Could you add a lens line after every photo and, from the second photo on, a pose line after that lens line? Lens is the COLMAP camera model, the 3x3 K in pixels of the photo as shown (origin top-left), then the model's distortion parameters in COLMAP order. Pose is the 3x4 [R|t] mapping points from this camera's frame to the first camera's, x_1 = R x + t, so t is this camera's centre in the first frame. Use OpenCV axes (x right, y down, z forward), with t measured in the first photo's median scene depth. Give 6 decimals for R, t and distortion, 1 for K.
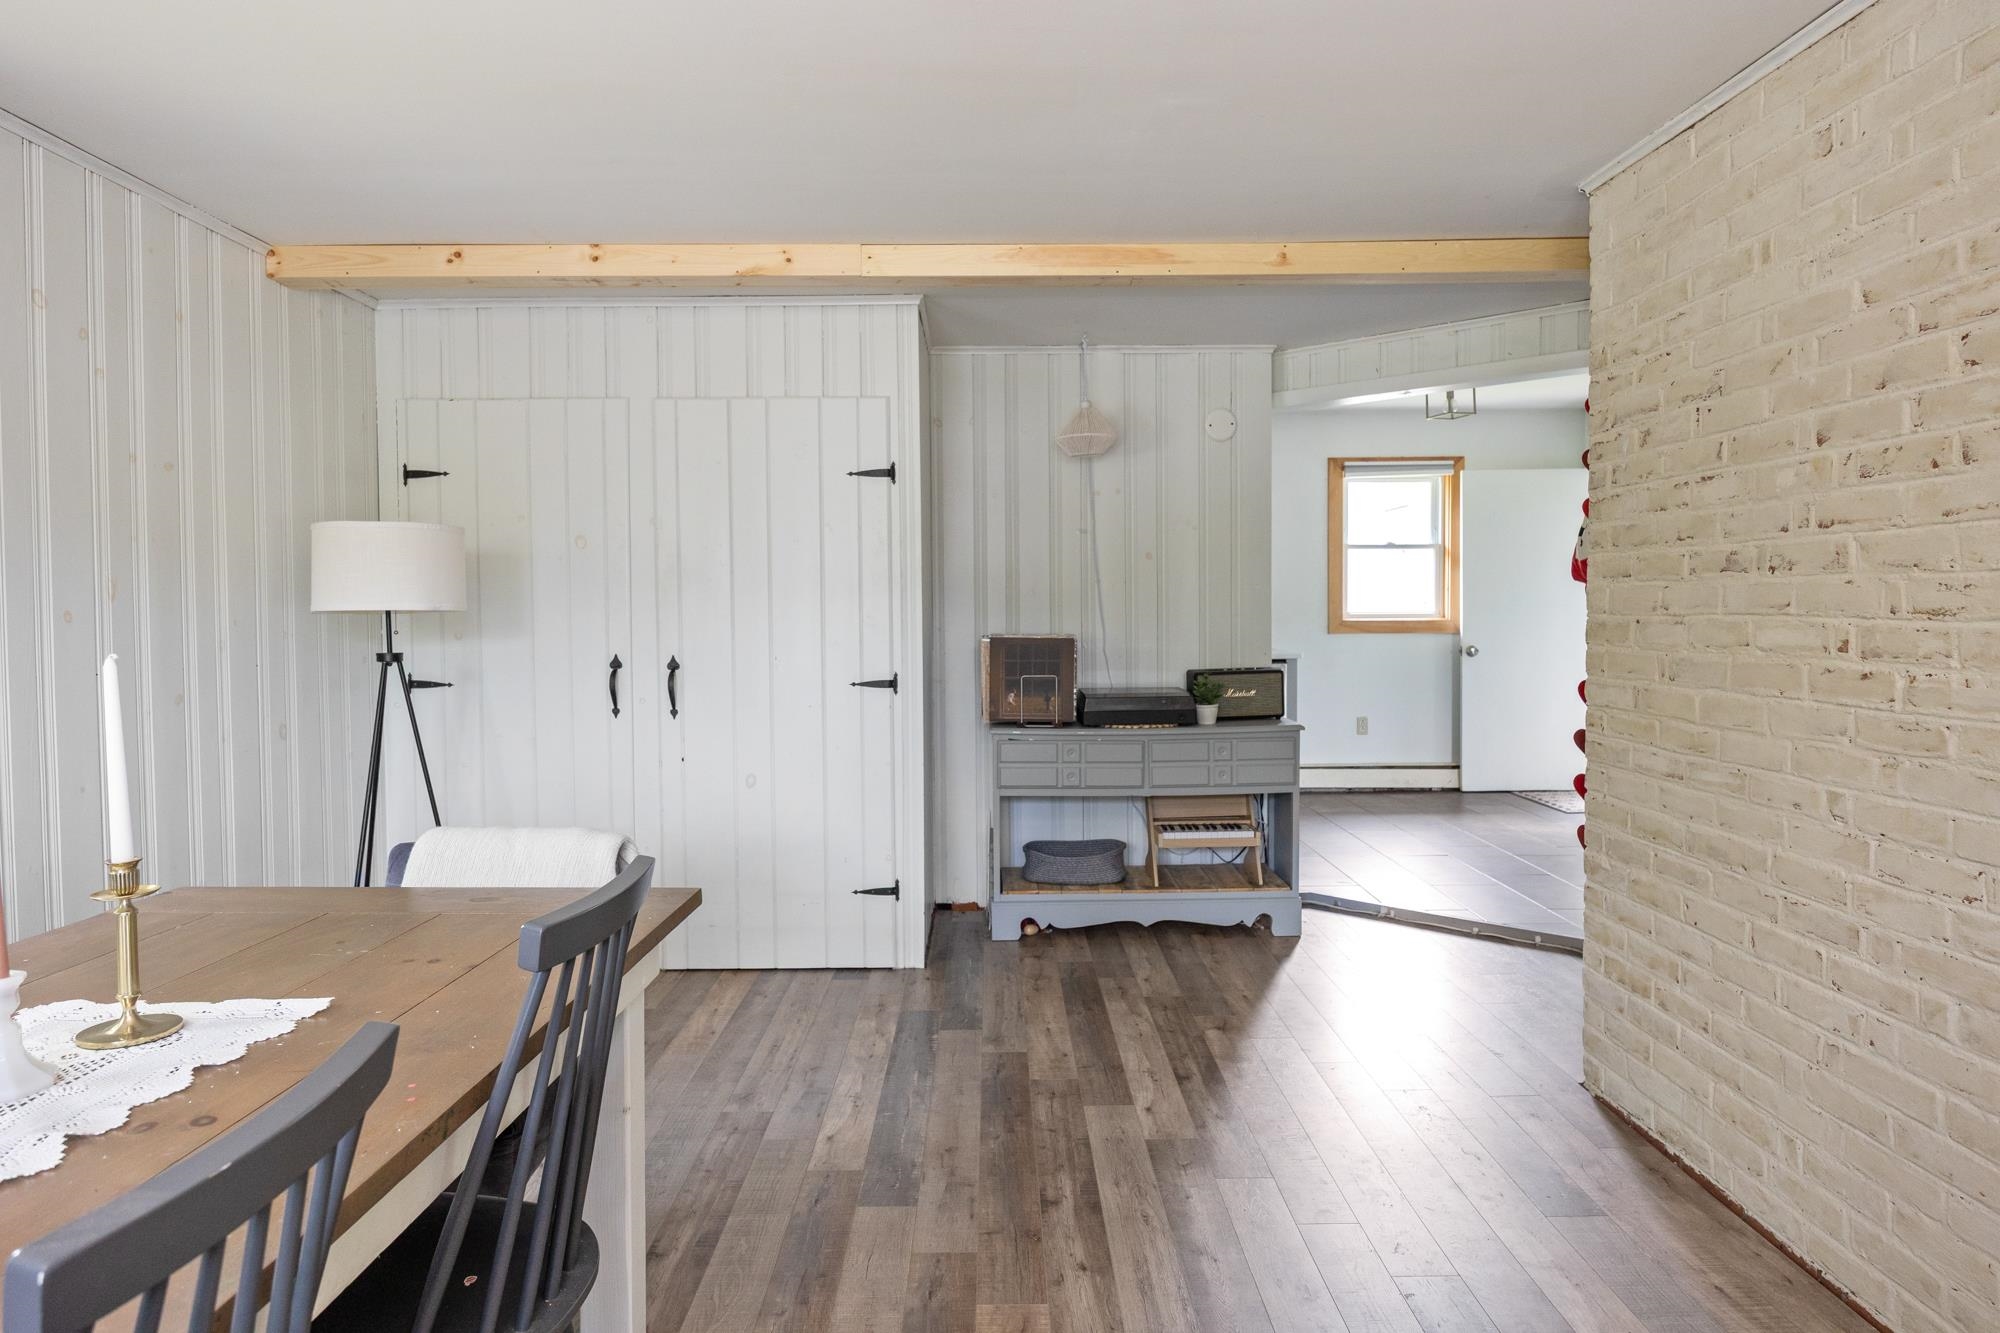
lens RADIAL K [[1232.3, 0, 1008.9], [0, 1232.3, 658.4], [0, 0, 1]] dist [-0.013690, 0.002582]
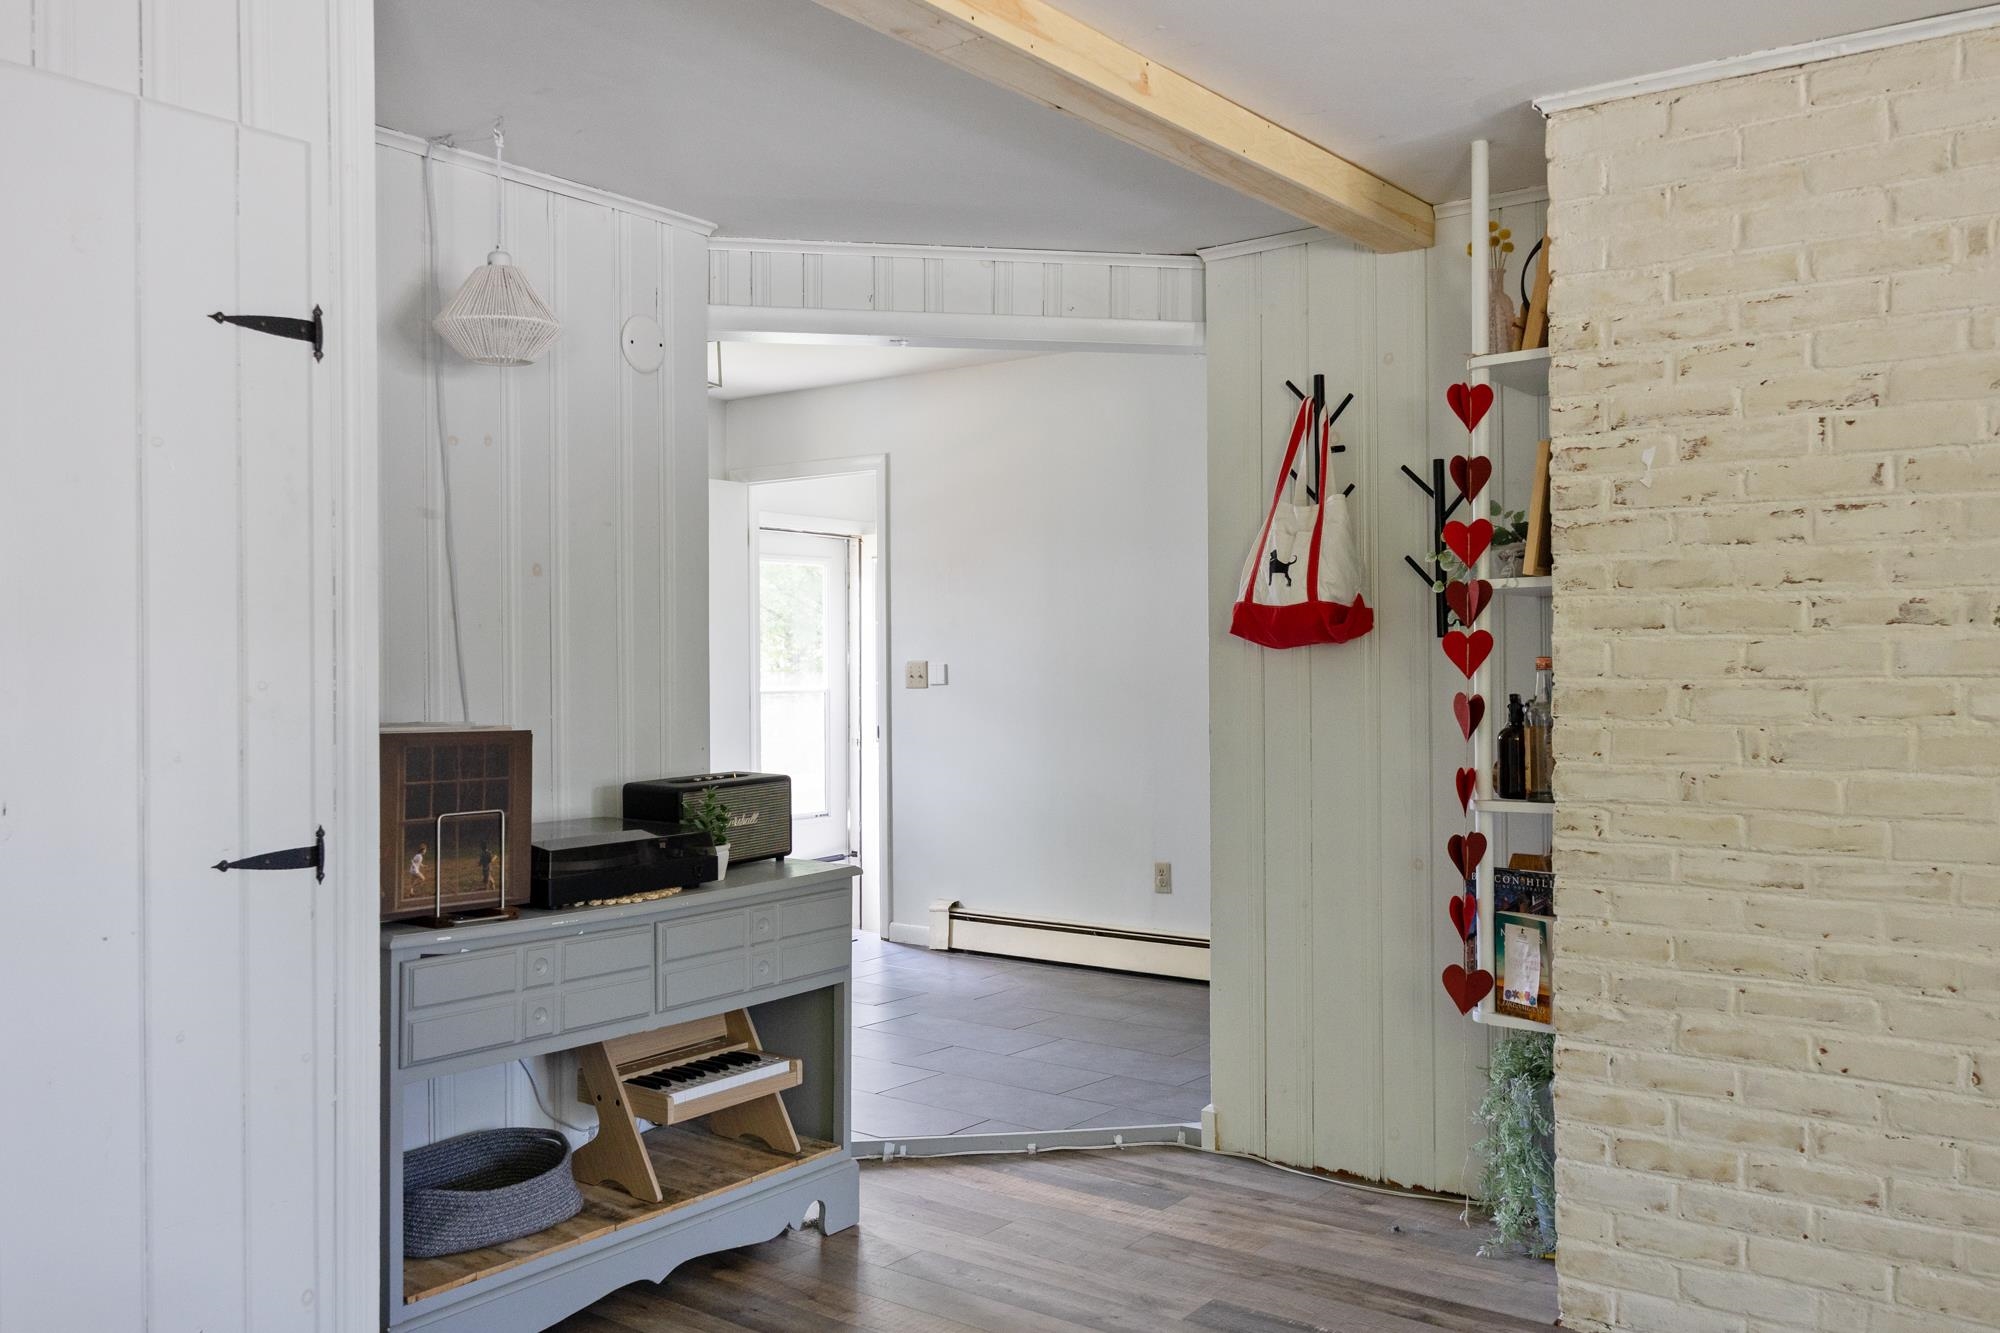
lens RADIAL K [[1648.4, 0, 1001.9], [0, 1648.4, 666.3], [0, 0, 1]] dist [-0.001918, -0.004559]
pose [[0.604965, 0.004329, 0.796240, -0.578689], [0.031750, 0.999059, -0.029555, -0.026933], [-0.795619, 0.043160, 0.604258, 0.744610]]
